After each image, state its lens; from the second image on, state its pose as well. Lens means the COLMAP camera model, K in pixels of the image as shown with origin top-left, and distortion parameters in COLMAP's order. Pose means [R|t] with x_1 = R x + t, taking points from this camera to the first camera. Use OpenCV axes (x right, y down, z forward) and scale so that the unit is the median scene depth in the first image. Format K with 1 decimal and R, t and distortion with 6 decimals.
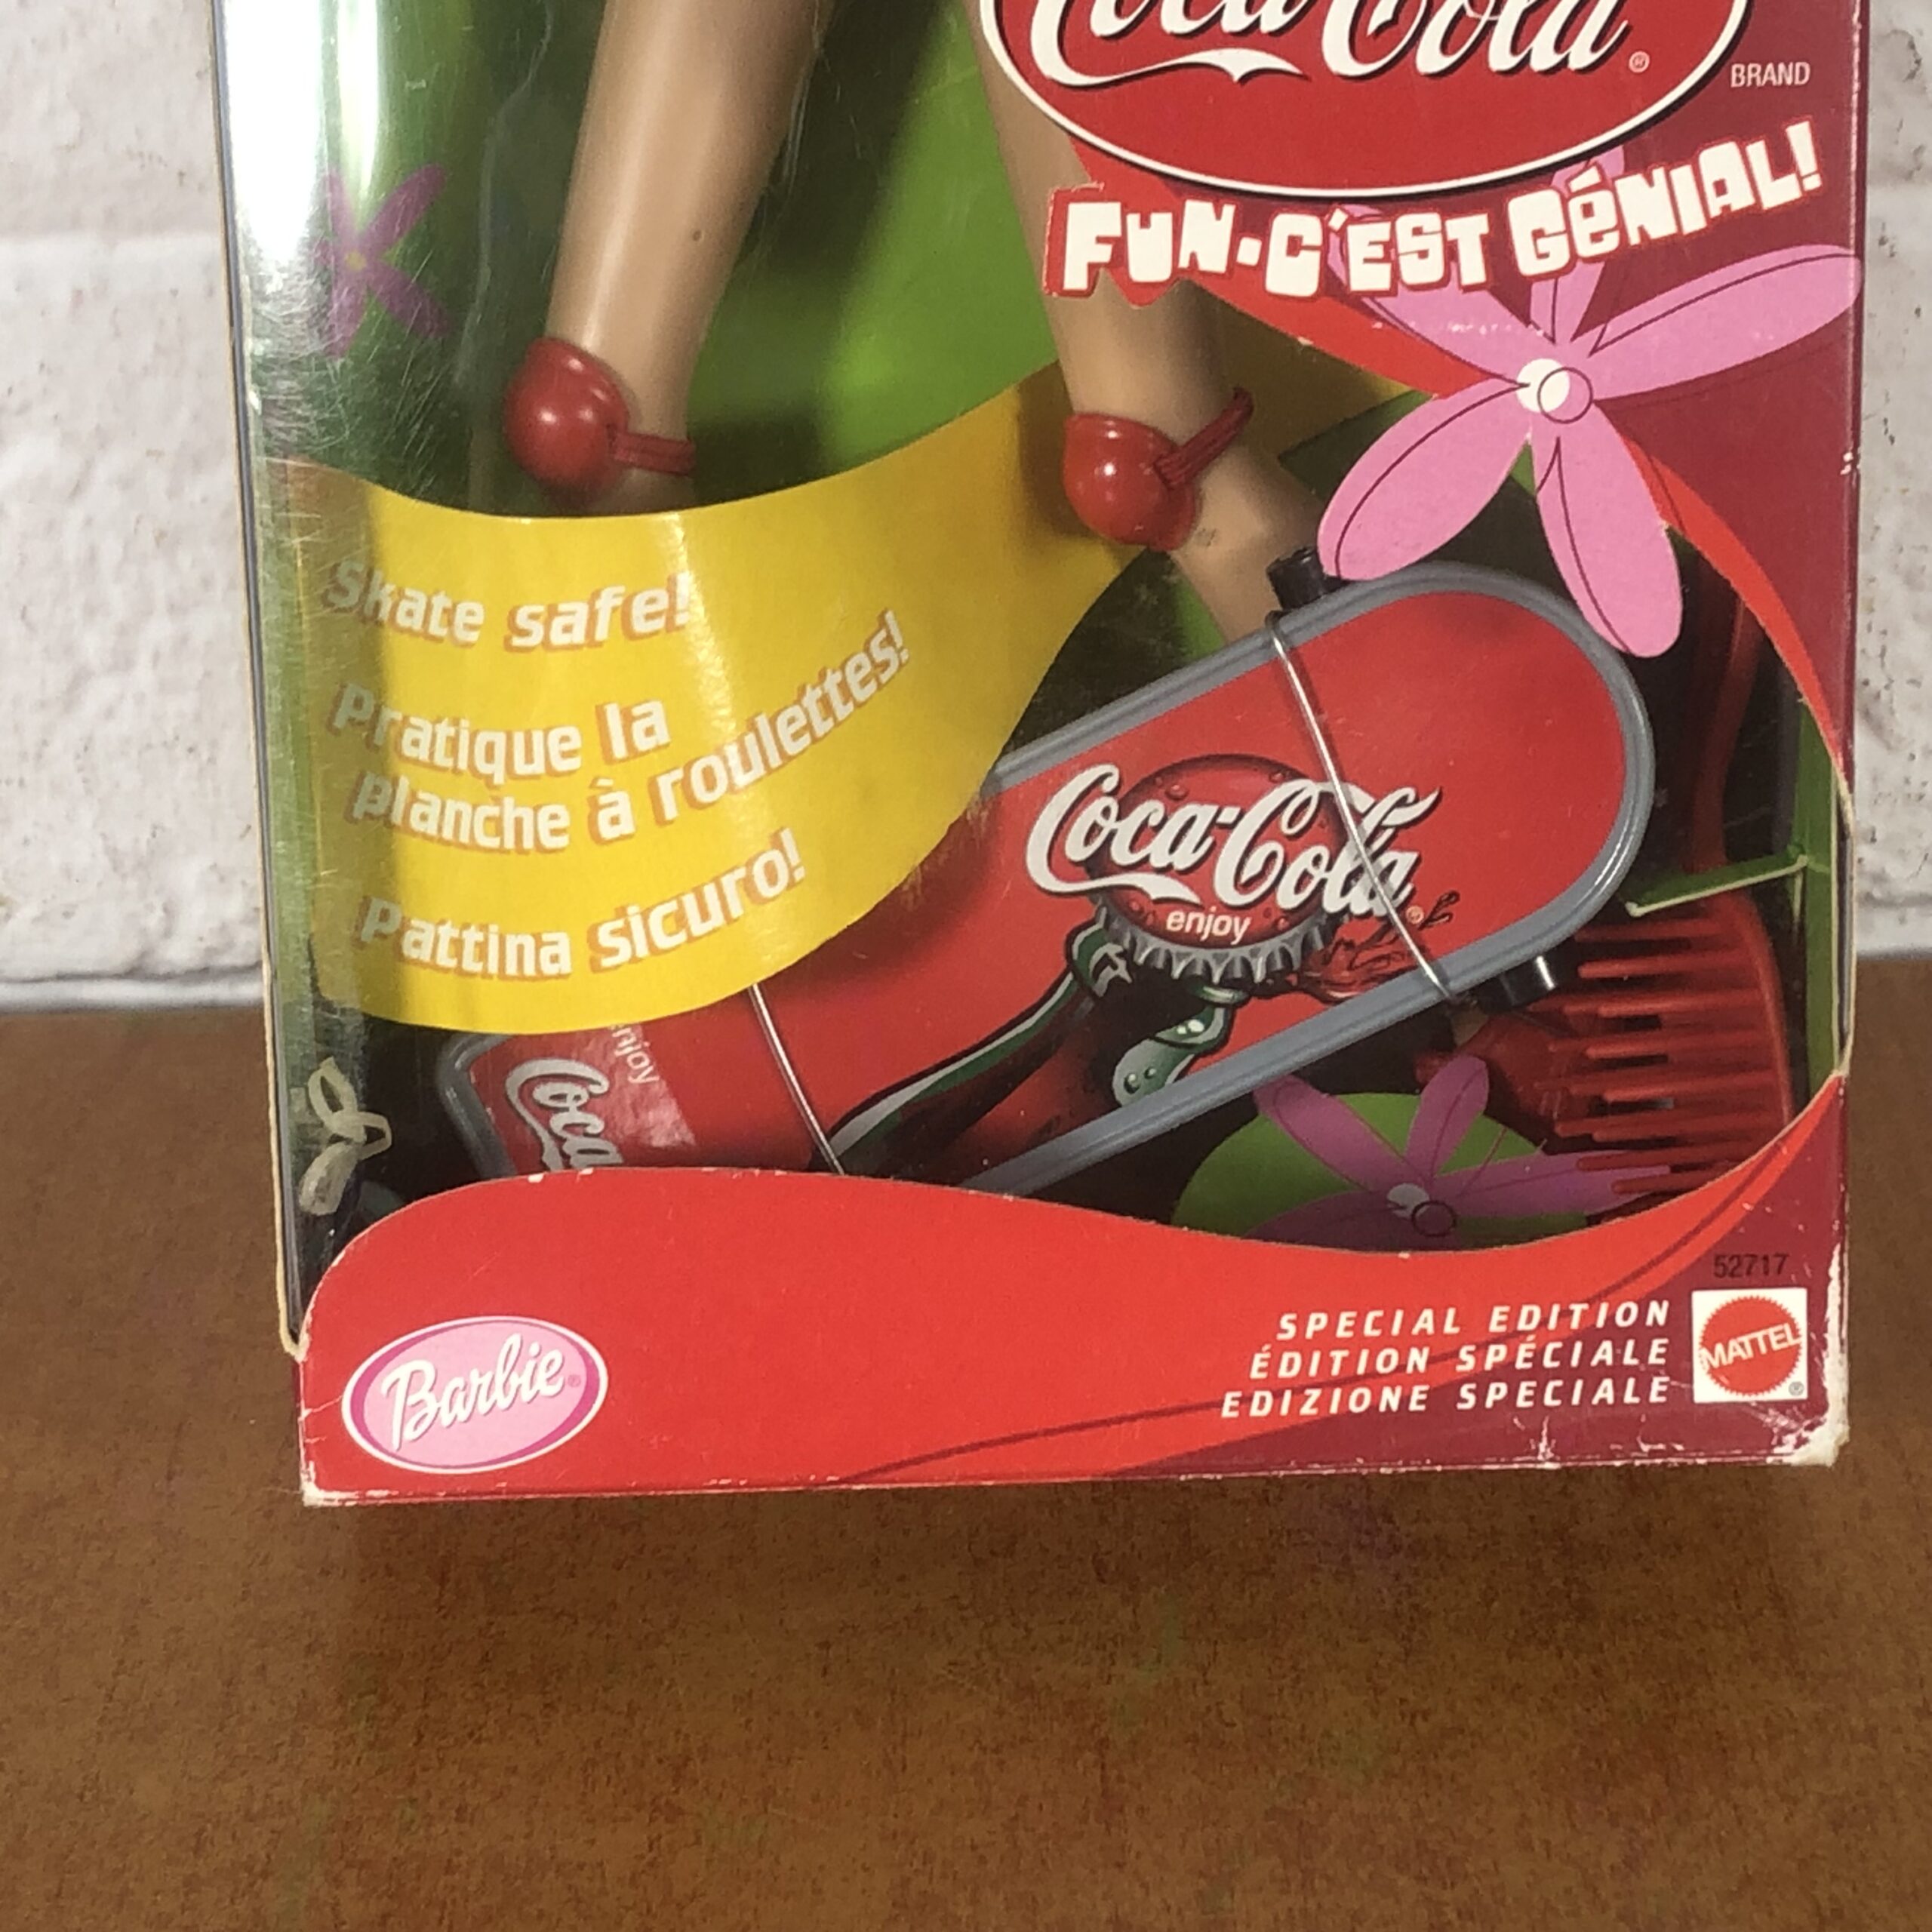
lens RADIAL K [[4900.1, 0, 999.3], [0, 4900.1, 988.7], [0, 0, 1]] dist [0.307704, -1.818749]
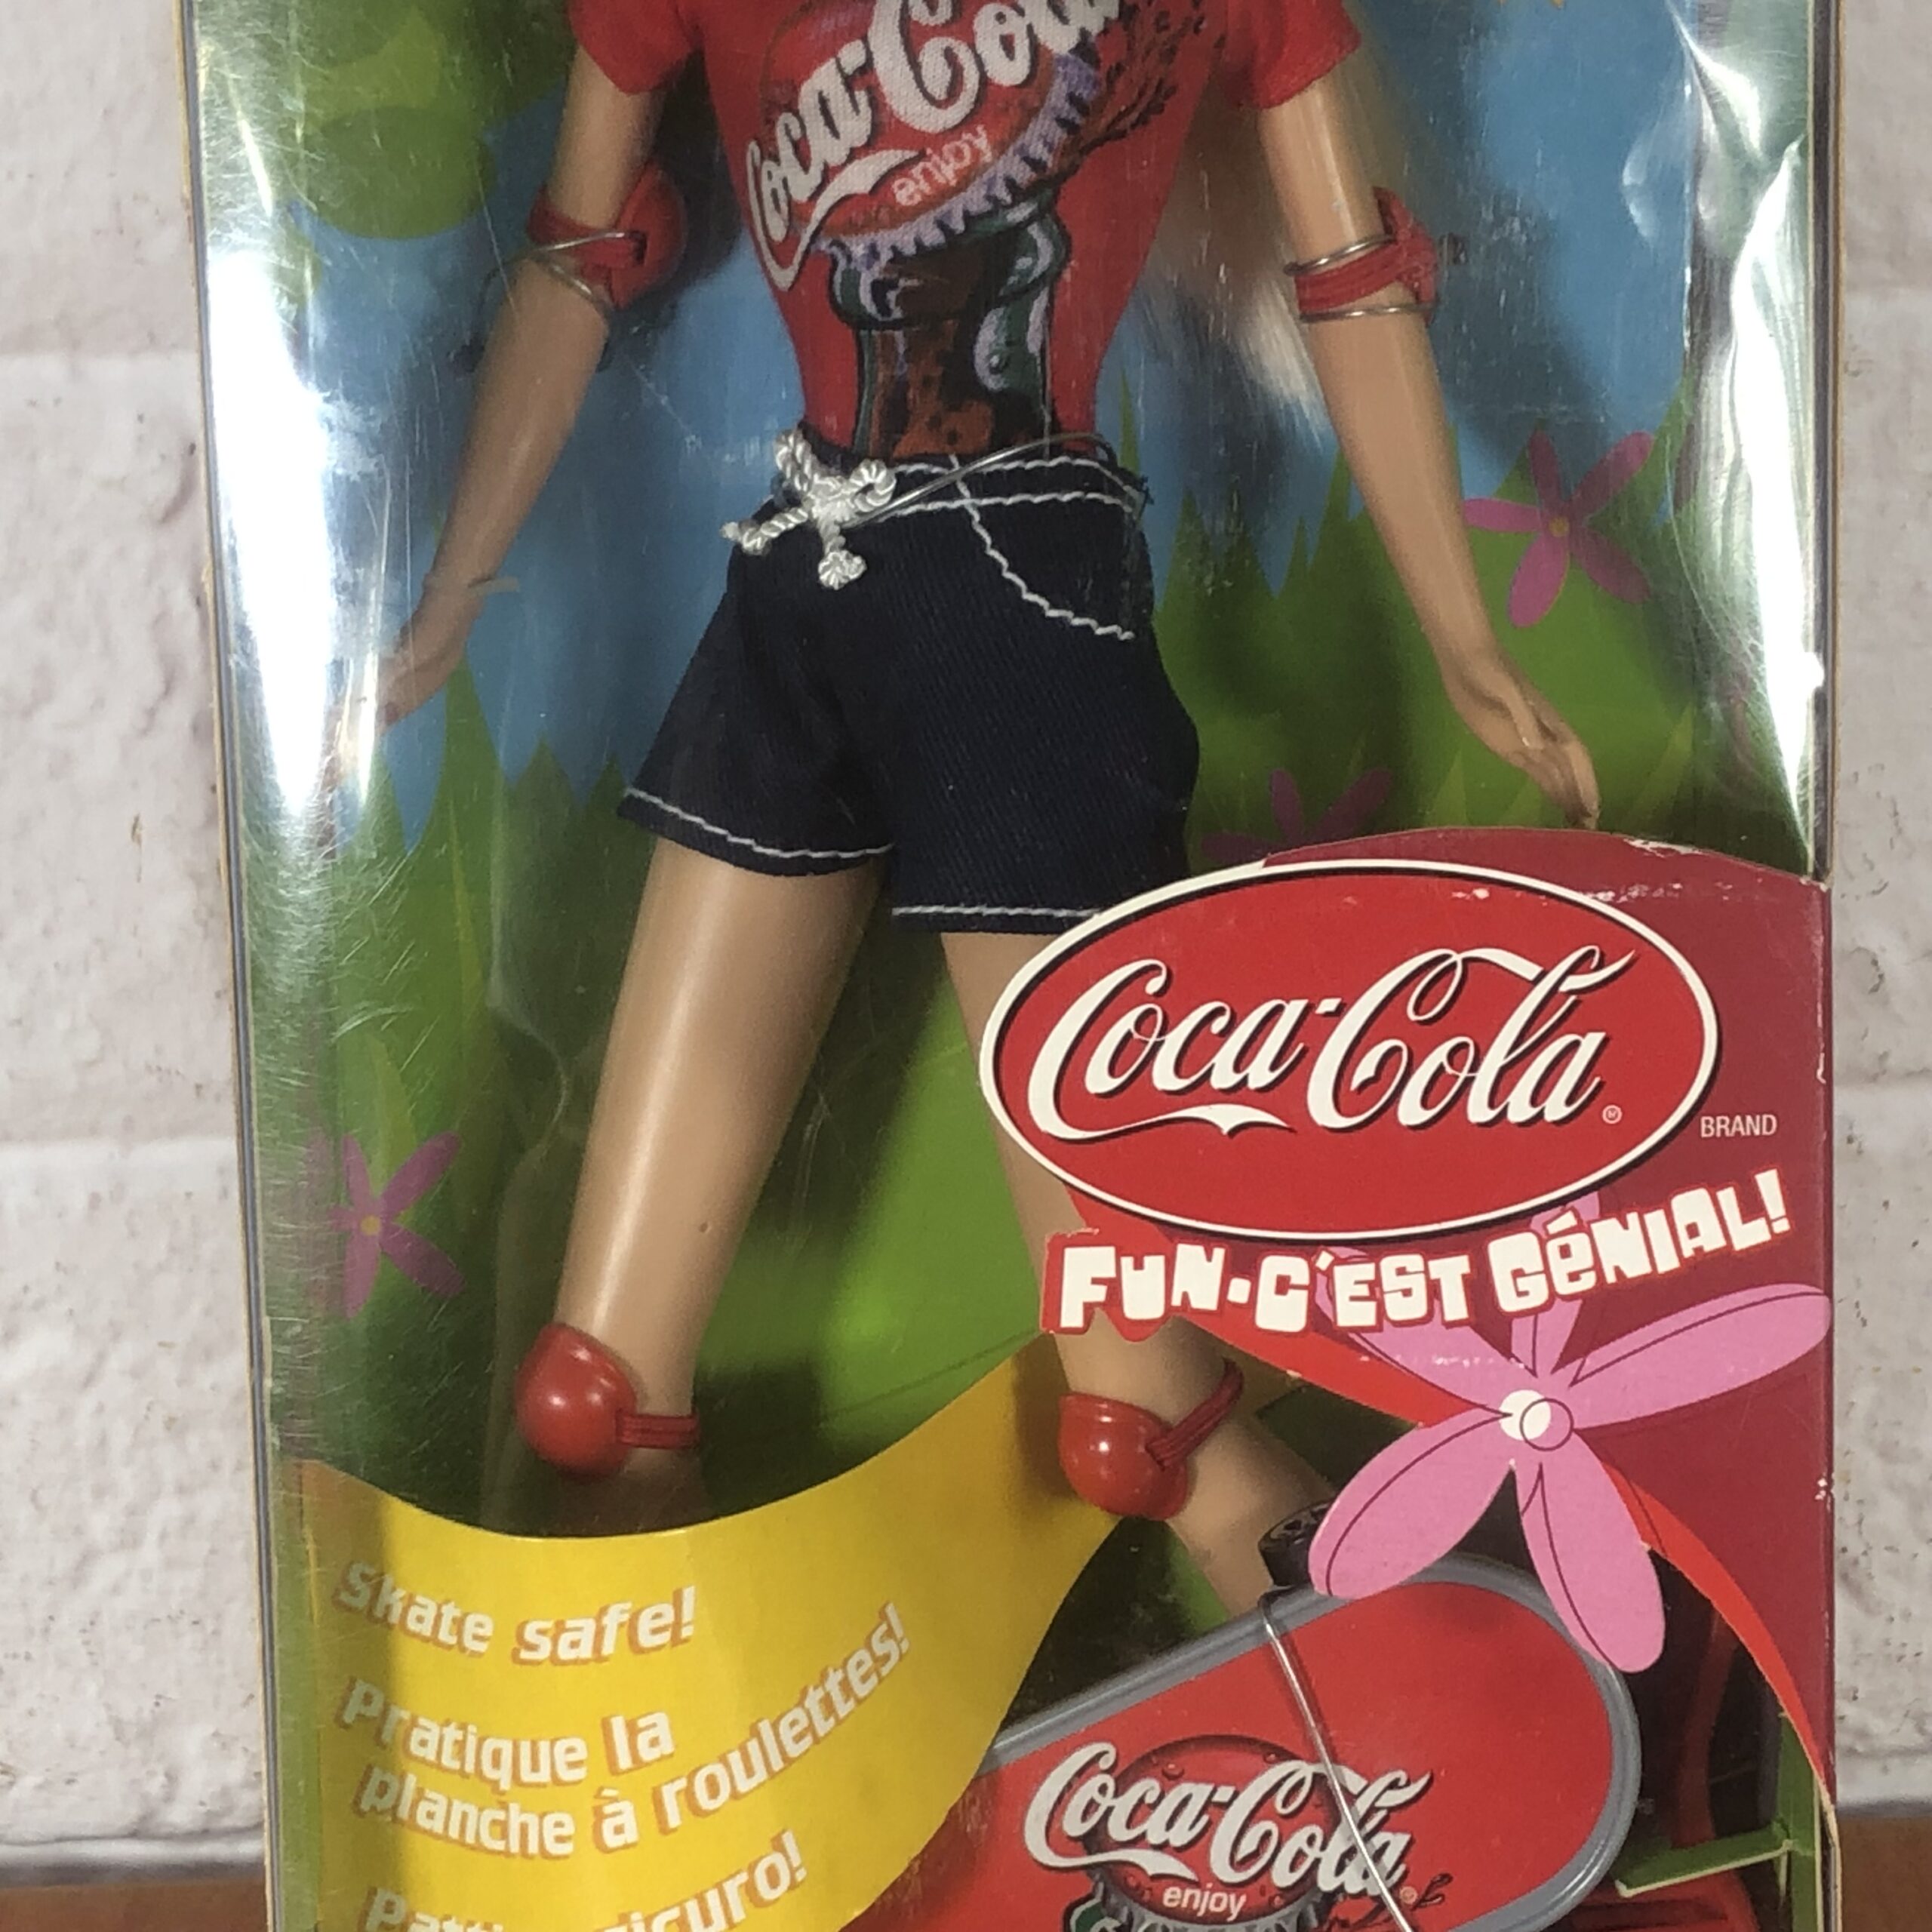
lens RADIAL K [[4905.3, 0, 1040.4], [0, 4905.3, 1011.1], [0, 0, 1]] dist [0.284973, -1.461526]
pose [[0.999924, -0.002205, 0.012143, -0.003289], [0.003048, 0.997552, -0.069857, -0.128799], [-0.011959, 0.069888, 0.997483, -0.030475]]
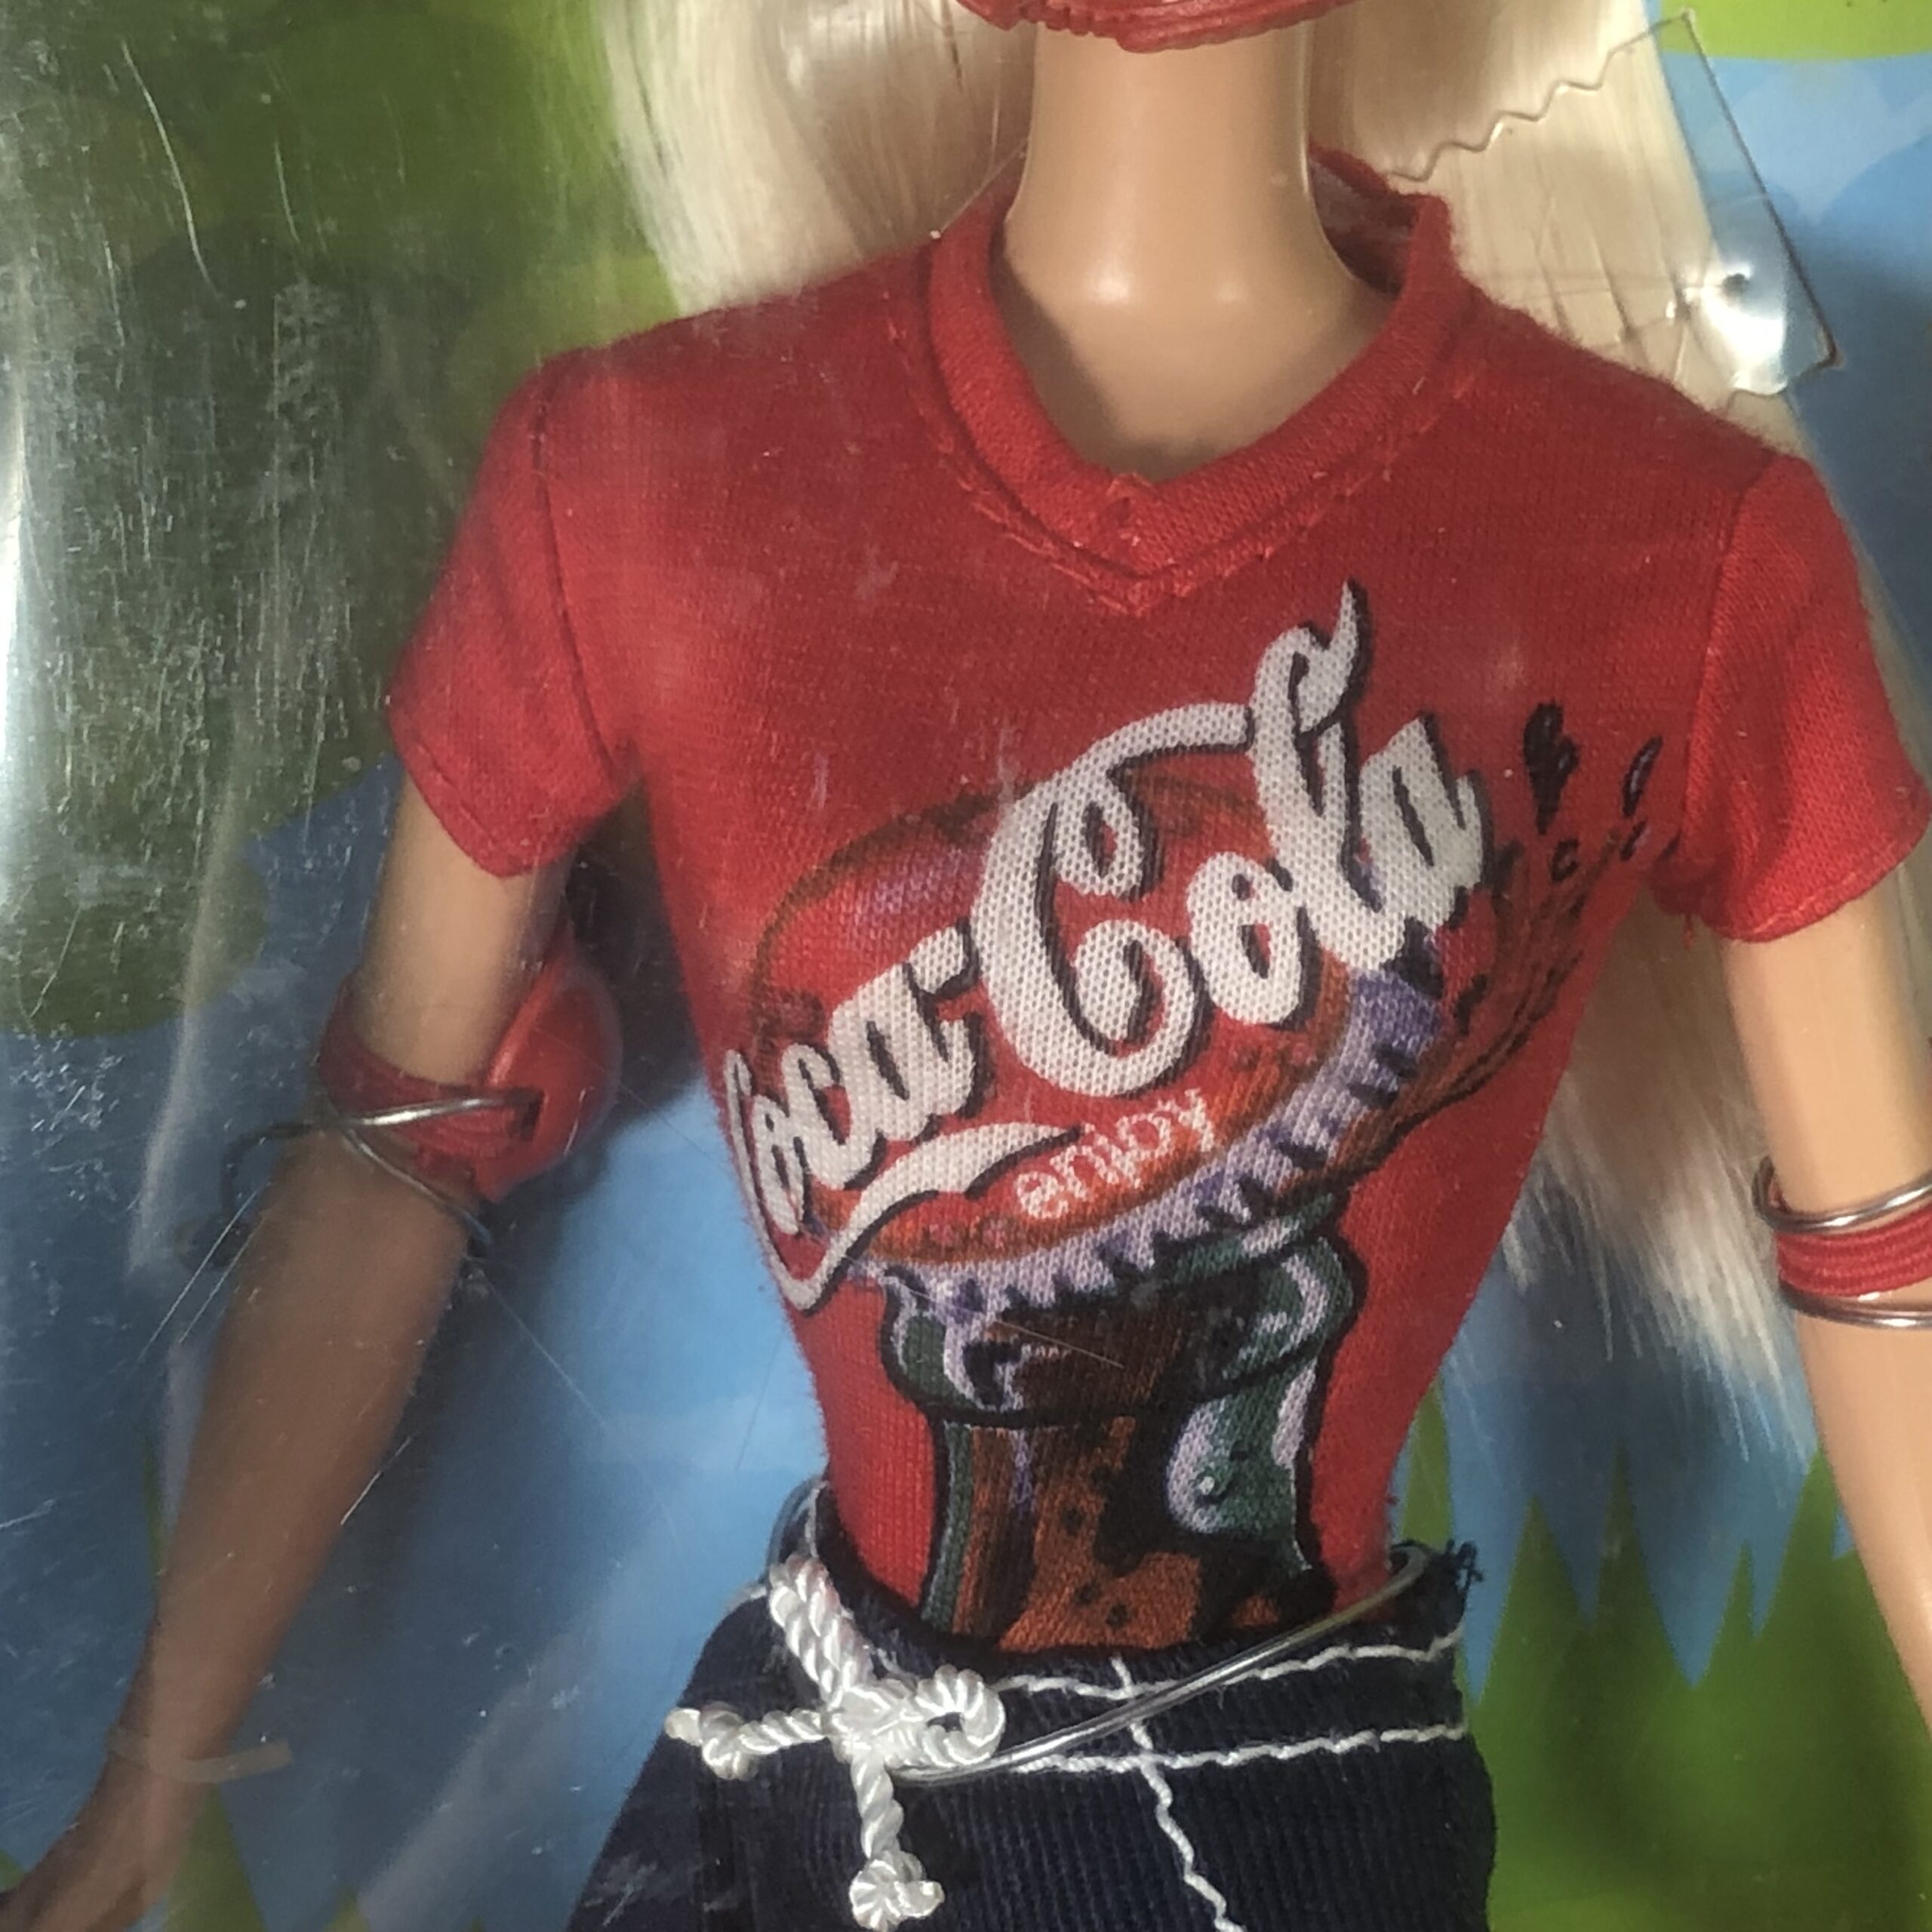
lens RADIAL K [[4905.3, 0, 1040.4], [0, 4905.3, 1011.1], [0, 0, 1]] dist [0.284973, -1.461526]
pose [[0.999857, 0.016635, 0.003045, -0.019540], [-0.016723, 0.999352, 0.031877, -0.395208], [-0.002512, -0.031924, 0.999487, 0.455724]]
